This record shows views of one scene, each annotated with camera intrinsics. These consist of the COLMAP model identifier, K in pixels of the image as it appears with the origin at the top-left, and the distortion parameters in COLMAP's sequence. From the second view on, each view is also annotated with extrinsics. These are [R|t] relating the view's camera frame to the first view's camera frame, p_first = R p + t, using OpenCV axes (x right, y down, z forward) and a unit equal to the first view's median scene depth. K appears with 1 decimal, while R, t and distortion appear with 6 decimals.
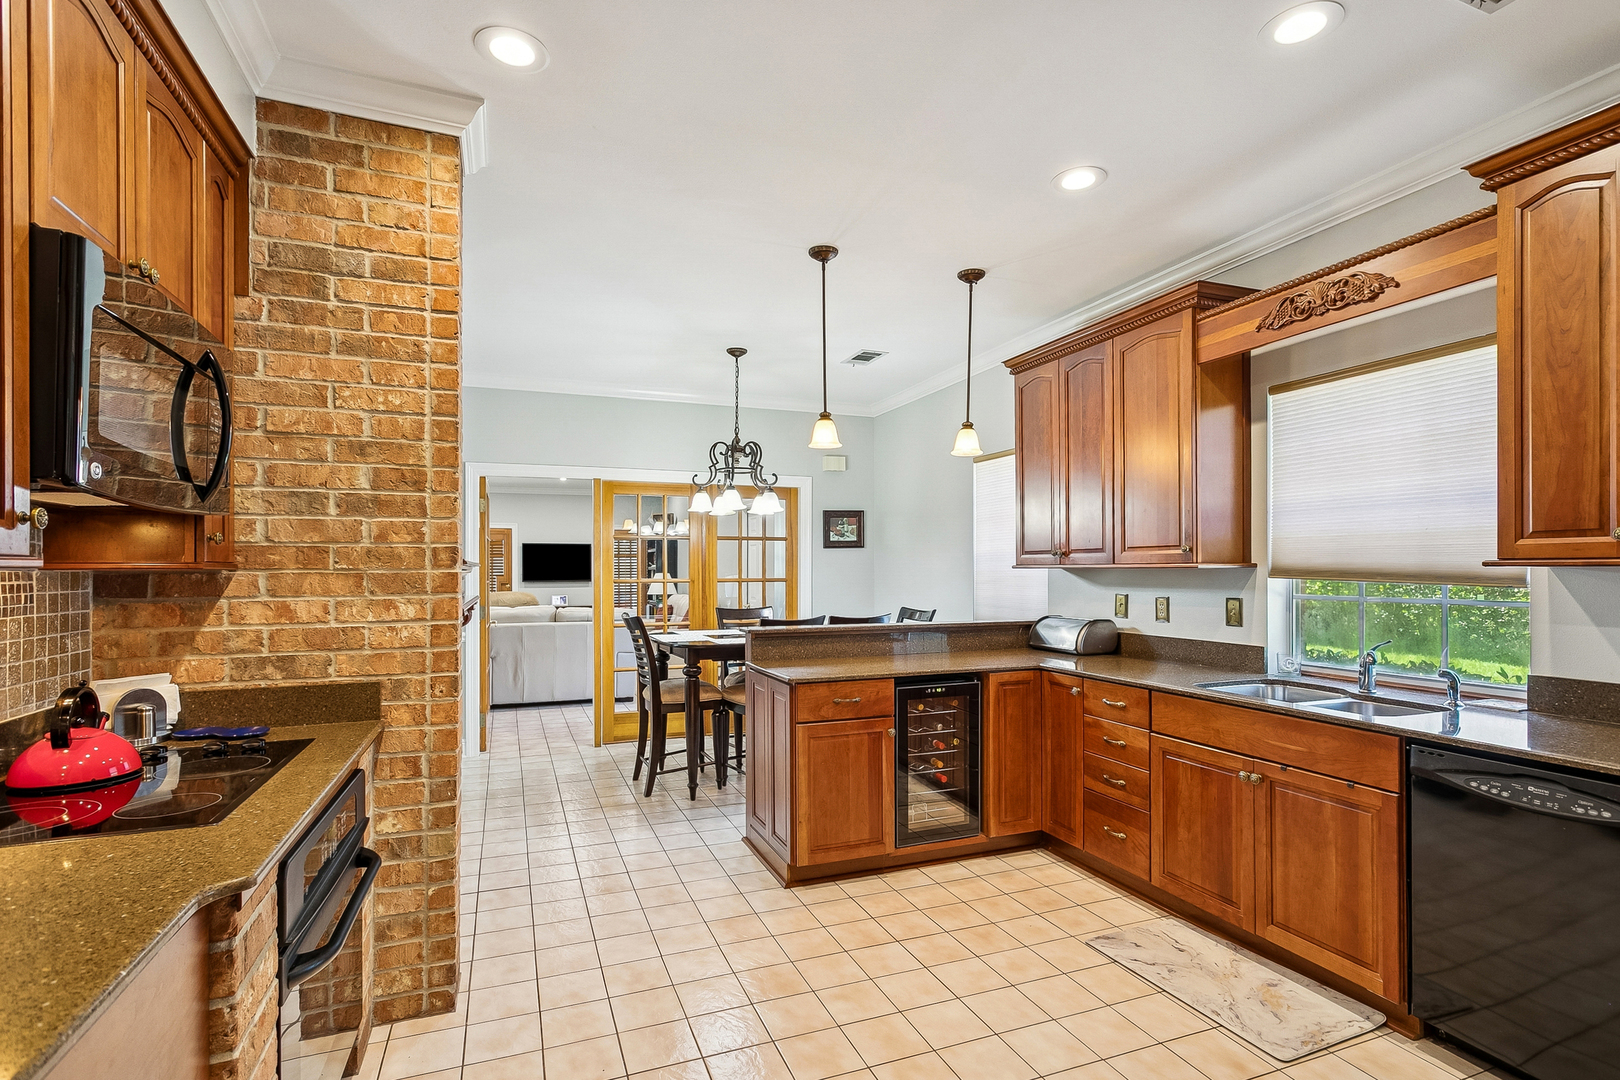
lens RADIAL K [[791.2, 0, 800.4], [0, 791.2, 572.7], [0, 0, 1]] dist [0.004878, 0.000278]
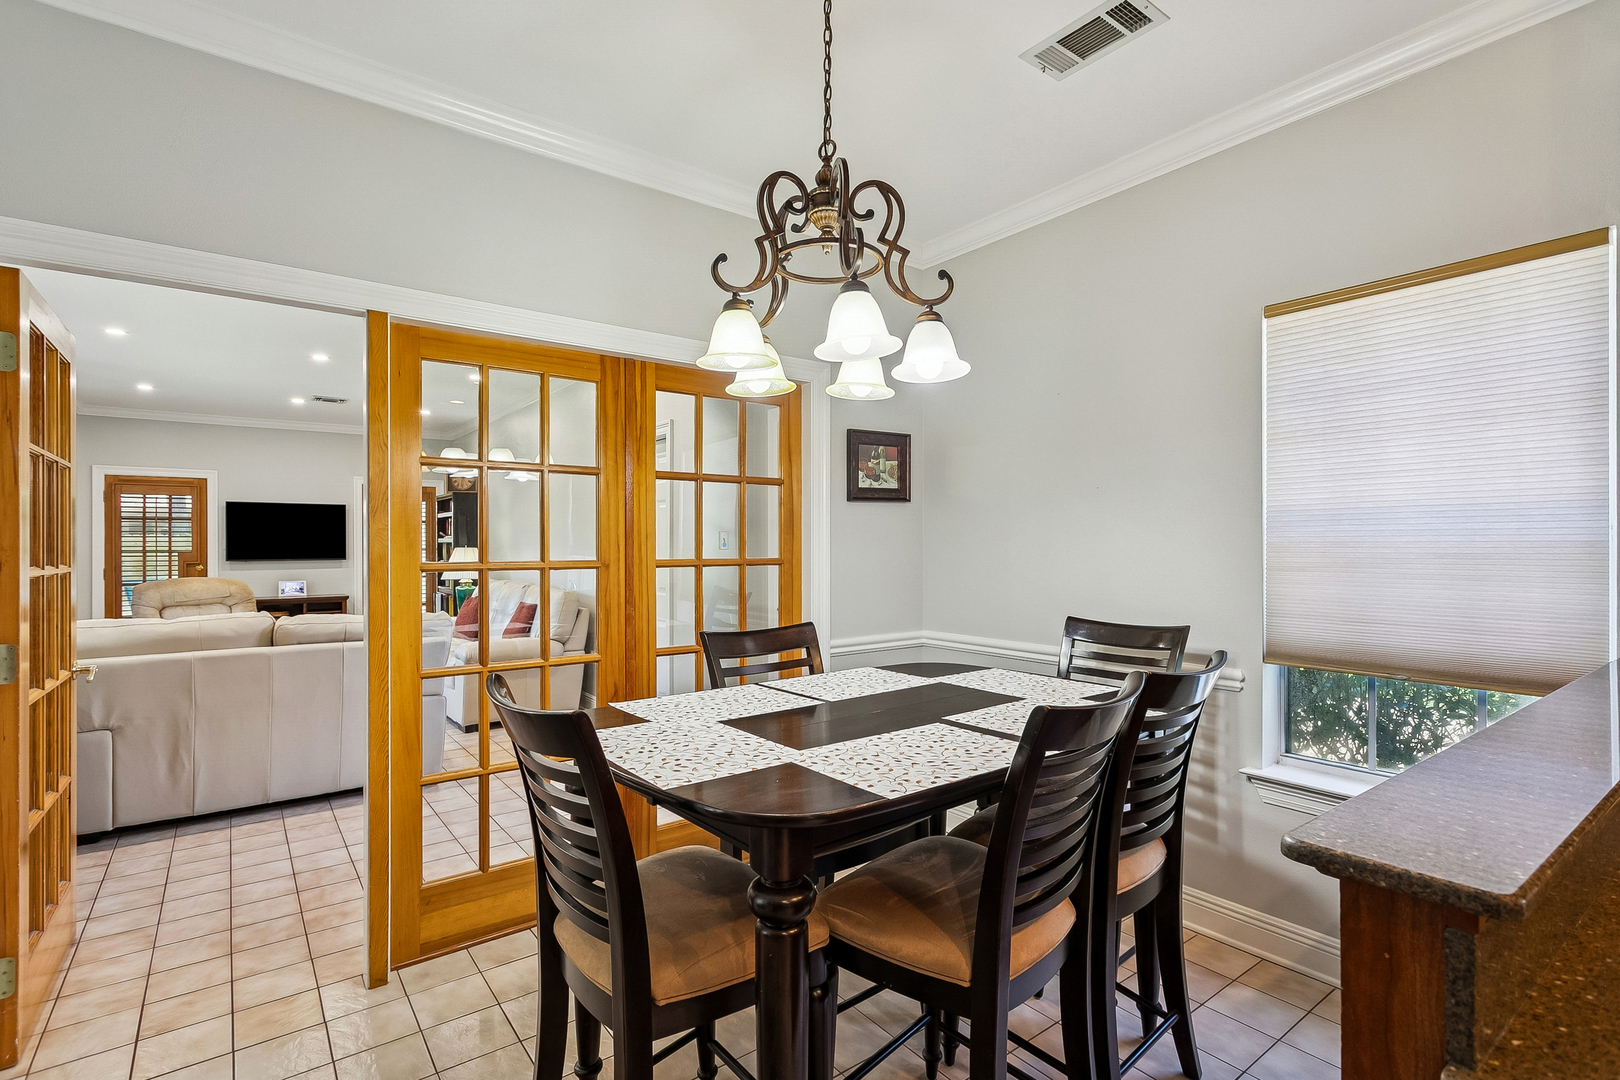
lens RADIAL K [[791.2, 0, 810.9], [0, 791.2, 541.0], [0, 0, 1]] dist [0.004878, 0.000278]
pose [[0.962015, 0.001113, 0.272993, -0.137797], [0.000772, 0.999977, -0.006795, -0.000593], [-0.272994, 0.006748, 0.961992, 0.491911]]
